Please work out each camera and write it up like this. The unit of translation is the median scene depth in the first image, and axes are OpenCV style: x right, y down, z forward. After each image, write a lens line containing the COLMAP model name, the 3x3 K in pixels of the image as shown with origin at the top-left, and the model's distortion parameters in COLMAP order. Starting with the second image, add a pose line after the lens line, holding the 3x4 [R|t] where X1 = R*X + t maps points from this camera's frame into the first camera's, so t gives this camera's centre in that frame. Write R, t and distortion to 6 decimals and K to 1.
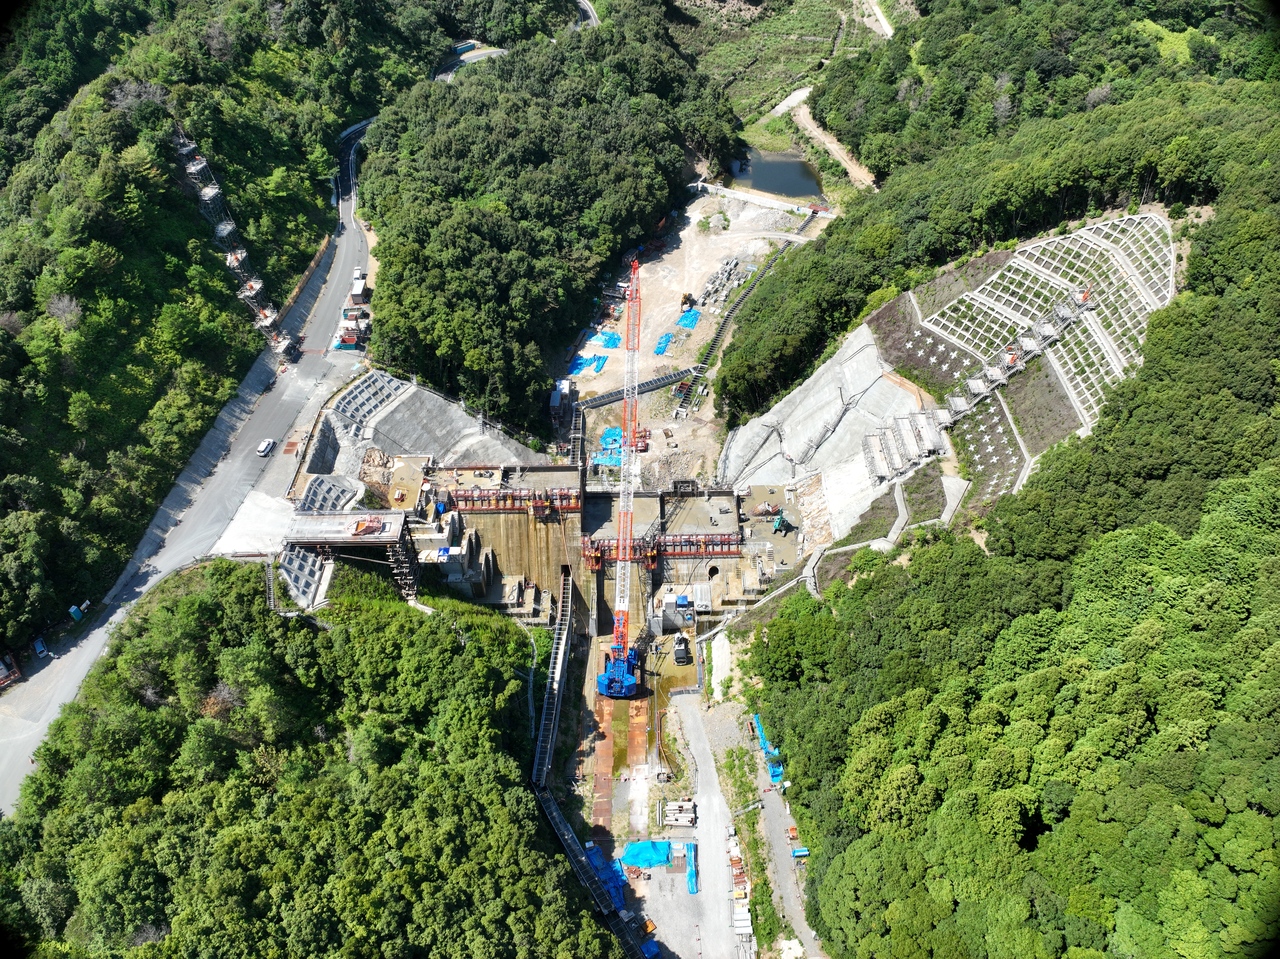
lens RADIAL K [[899.7, 0, 640.0], [0, 899.7, 479.5], [0, 0, 1]] dist [-0.102950, -0.013257]
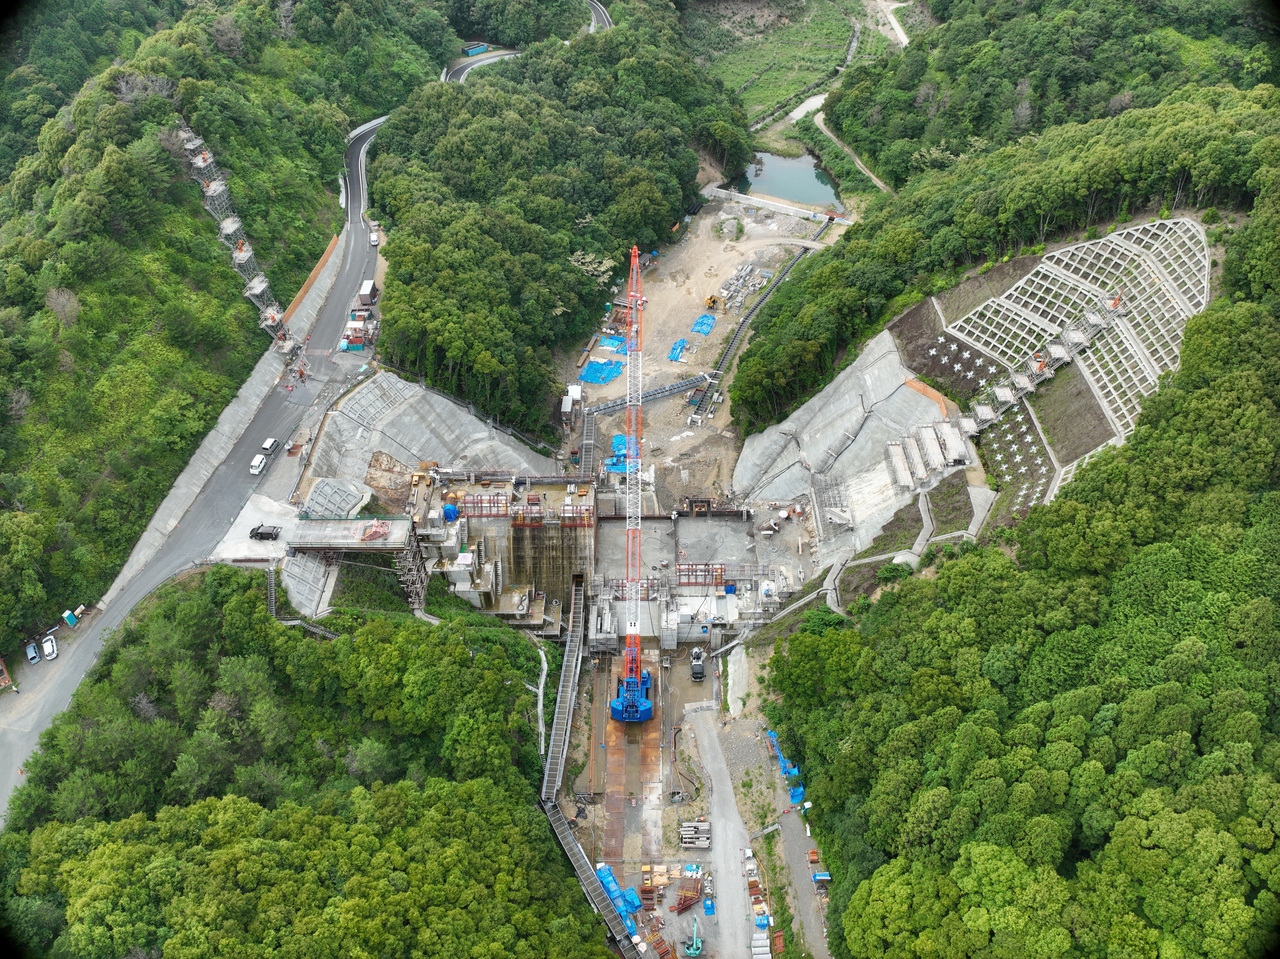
lens RADIAL K [[901.3, 0, 640.0], [0, 901.3, 479.5], [0, 0, 1]] dist [-0.106207, -0.010003]
pose [[0.999939, 0.010472, -0.003413, -0.013563], [-0.010518, 0.999851, -0.013698, 0.005398], [0.003269, 0.013733, 0.999900, 0.031113]]
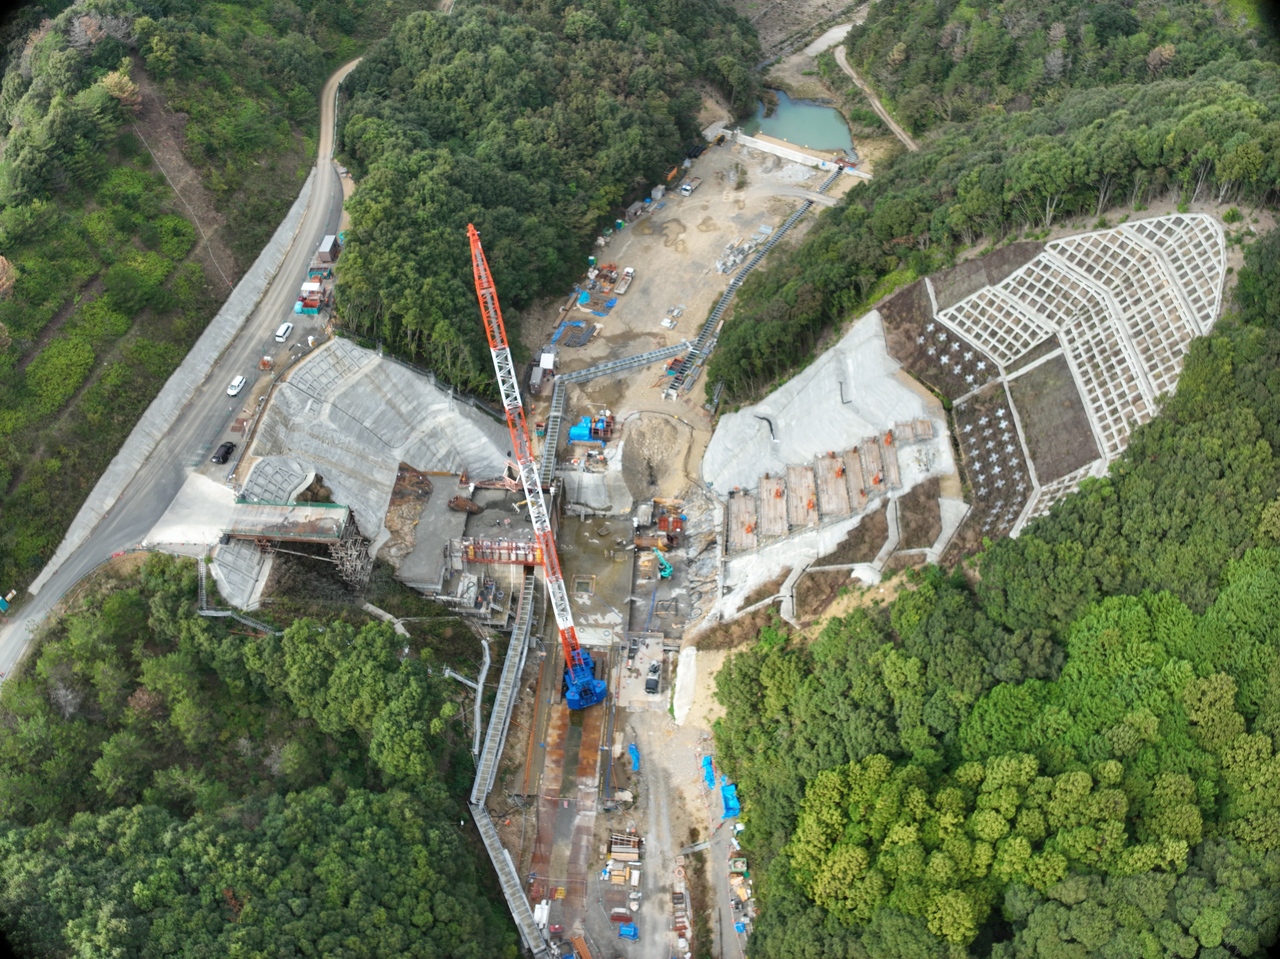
lens RADIAL K [[904.5, 0, 640.0], [0, 904.5, 479.5], [0, 0, 1]] dist [-0.109624, -0.008594]
pose [[0.997952, 0.054046, -0.034231, 0.062386], [-0.050912, 0.994940, 0.086611, -0.080517], [0.038738, -0.084691, 0.995654, 0.082658]]
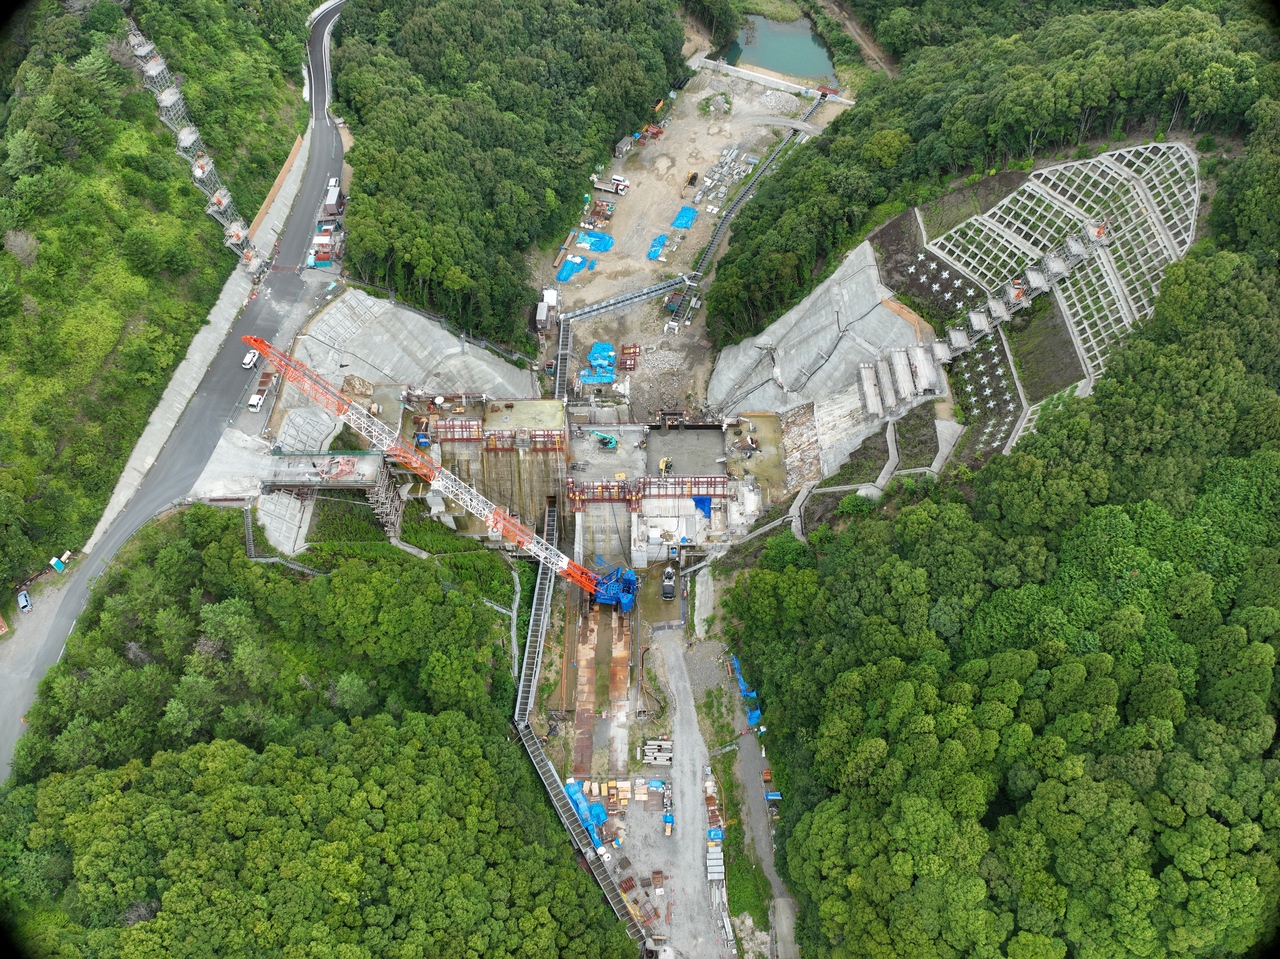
lens RADIAL K [[899.7, 0, 640.0], [0, 899.7, 479.5], [0, 0, 1]] dist [-0.102950, -0.013257]
pose [[0.999922, 0.010116, -0.007259, 0.023724], [-0.008718, 0.985075, 0.171904, -0.096988], [0.008889, -0.171827, 0.985087, 0.030842]]
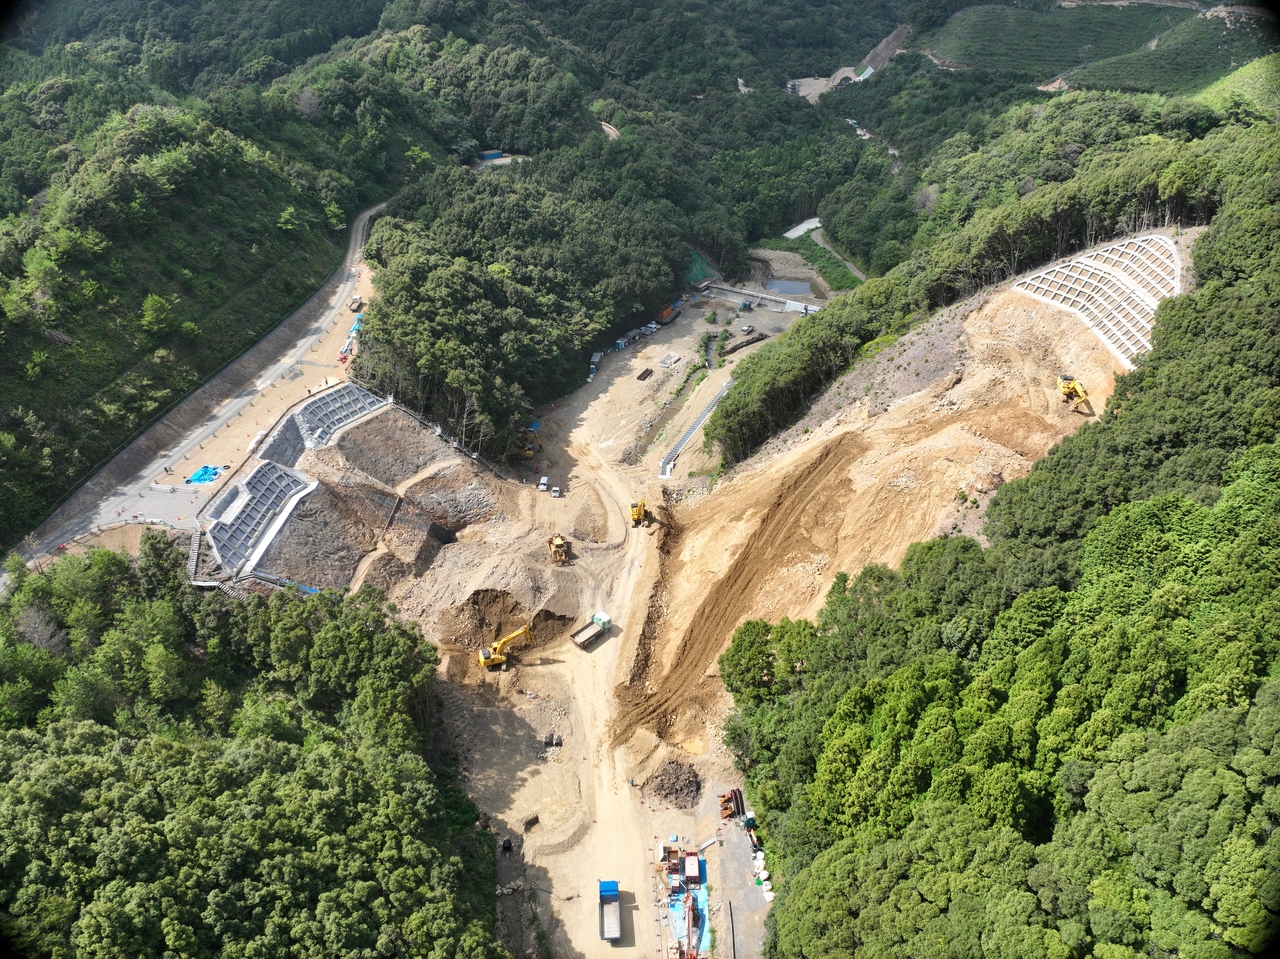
lens RADIAL K [[901.3, 0, 640.0], [0, 901.3, 479.5], [0, 0, 1]] dist [-0.106207, -0.010003]
pose [[0.997992, 0.050984, -0.037573, 0.064419], [-0.058011, 0.973933, -0.219293, 0.190341], [0.025413, 0.221033, 0.974935, 0.092155]]
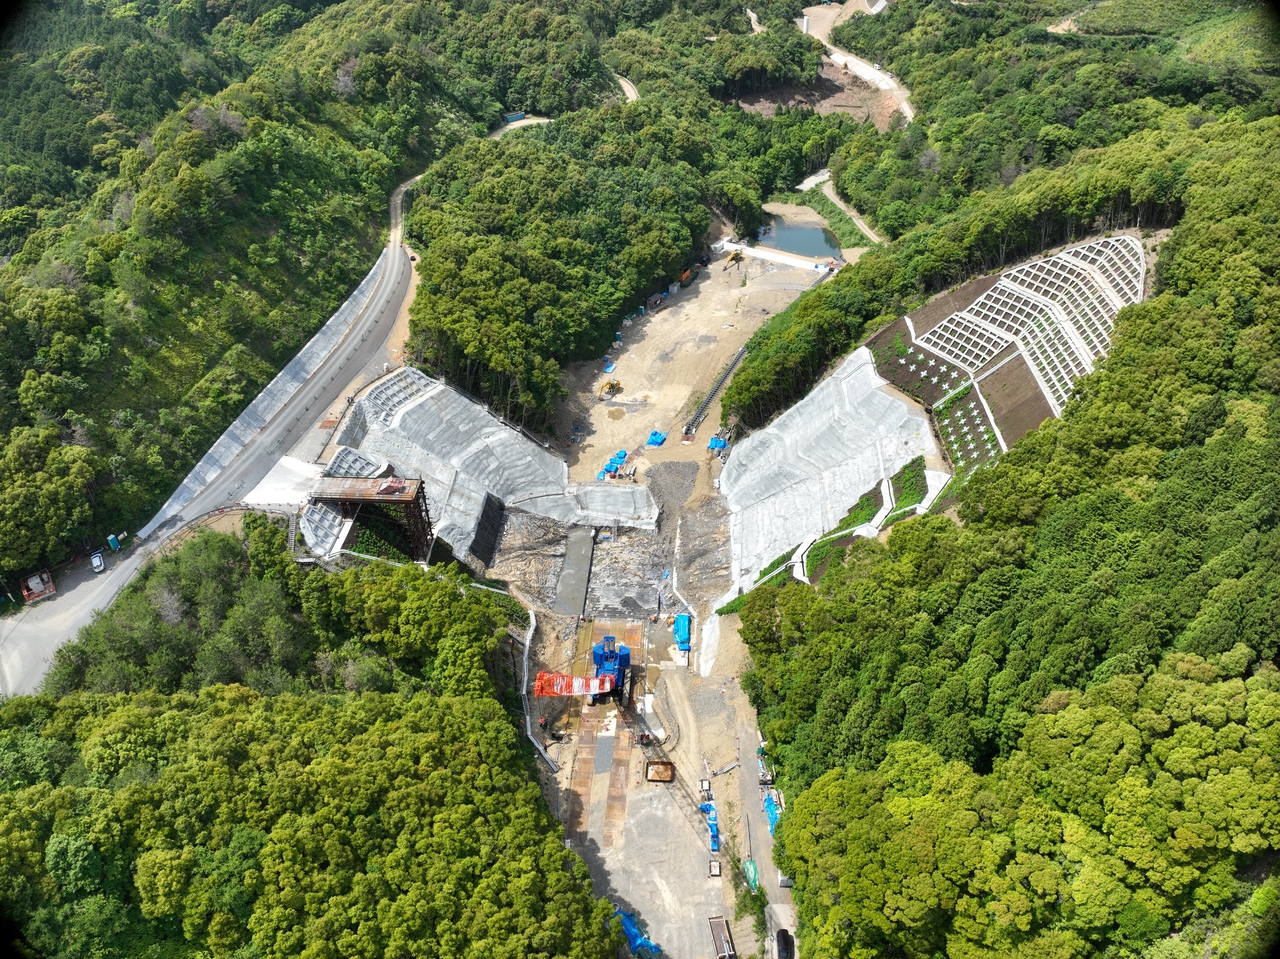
lens RADIAL K [[901.3, 0, 640.0], [0, 901.3, 479.5], [0, 0, 1]] dist [-0.106207, -0.010003]
pose [[0.997882, 0.043150, -0.048678, 0.050183], [-0.048794, 0.991400, -0.121432, 0.144590], [0.043019, 0.123550, 0.991405, -0.061145]]
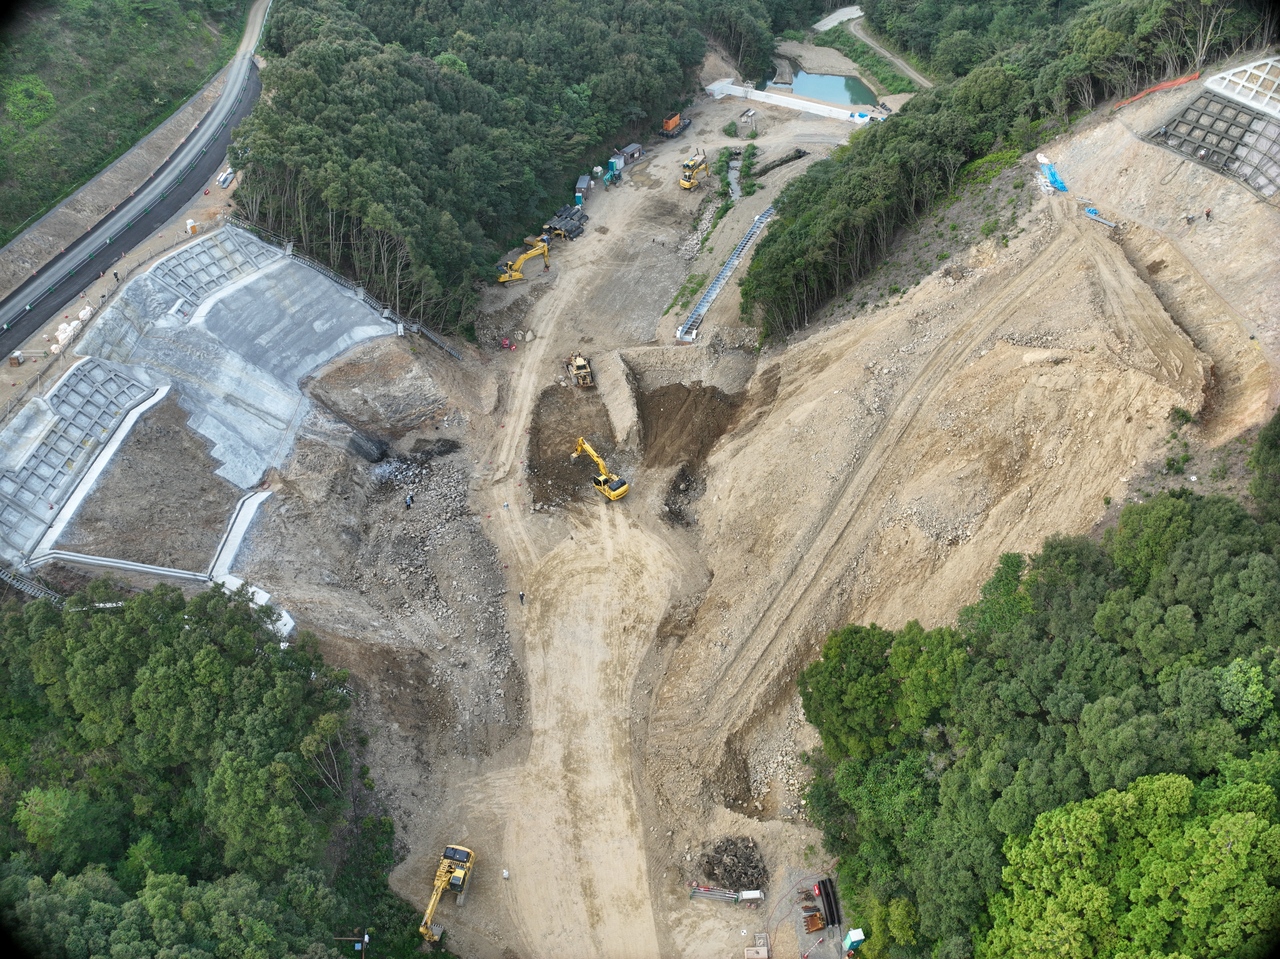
lens RADIAL K [[901.3, 0, 640.0], [0, 901.3, 479.5], [0, 0, 1]] dist [-0.106207, -0.010003]
pose [[0.998965, 0.044365, -0.010022, 0.025199], [-0.044698, 0.998355, -0.035909, 0.080719], [0.008413, 0.036320, 0.999305, 0.394962]]
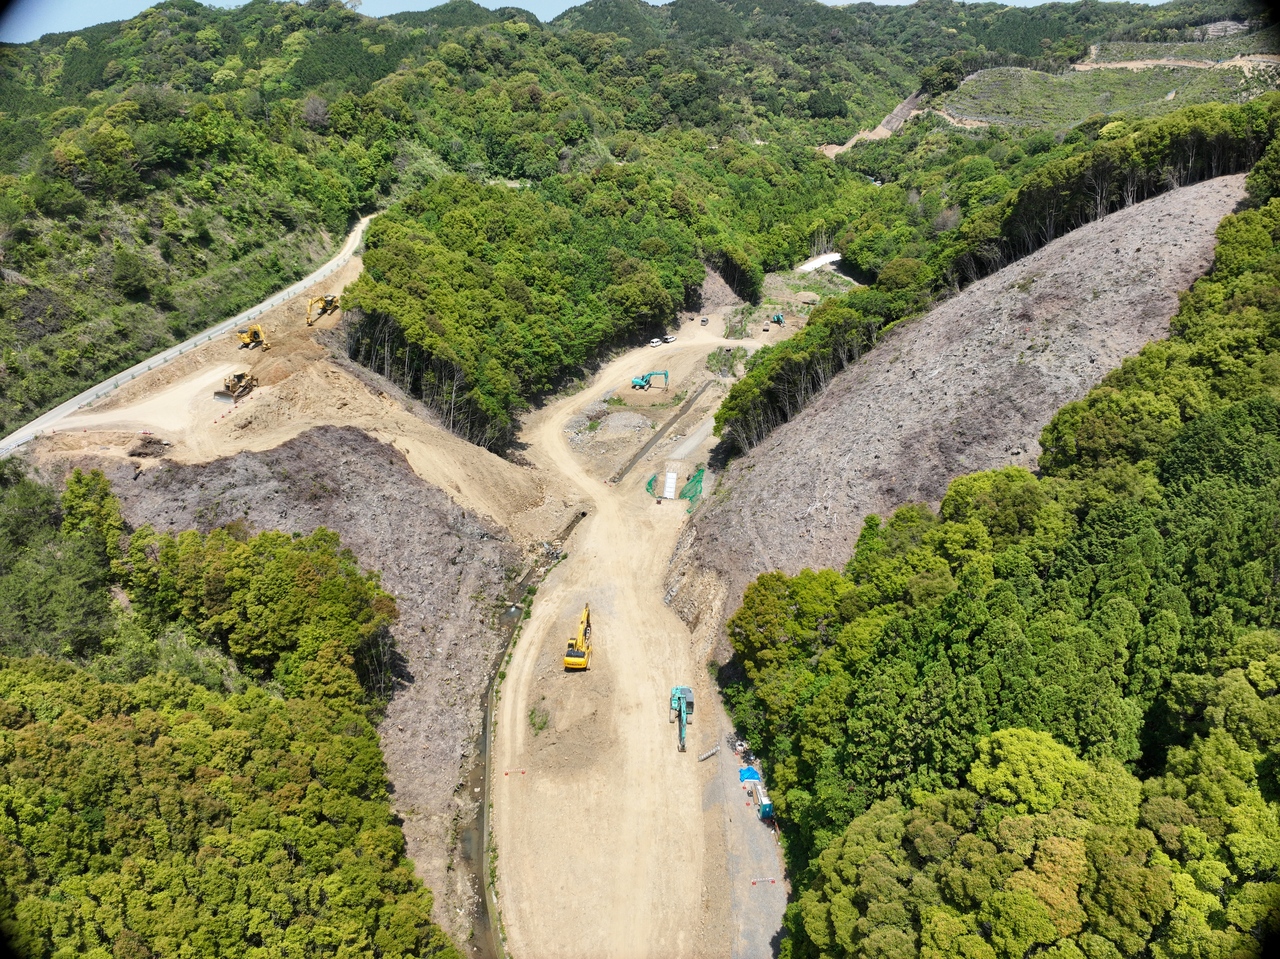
lens RADIAL K [[901.3, 0, 640.0], [0, 901.3, 479.5], [0, 0, 1]] dist [-0.106207, -0.010003]
pose [[0.996436, 0.058906, -0.060383, 0.080521], [-0.075327, 0.943547, -0.322559, 0.286981], [0.037973, 0.325958, 0.944621, 0.227807]]
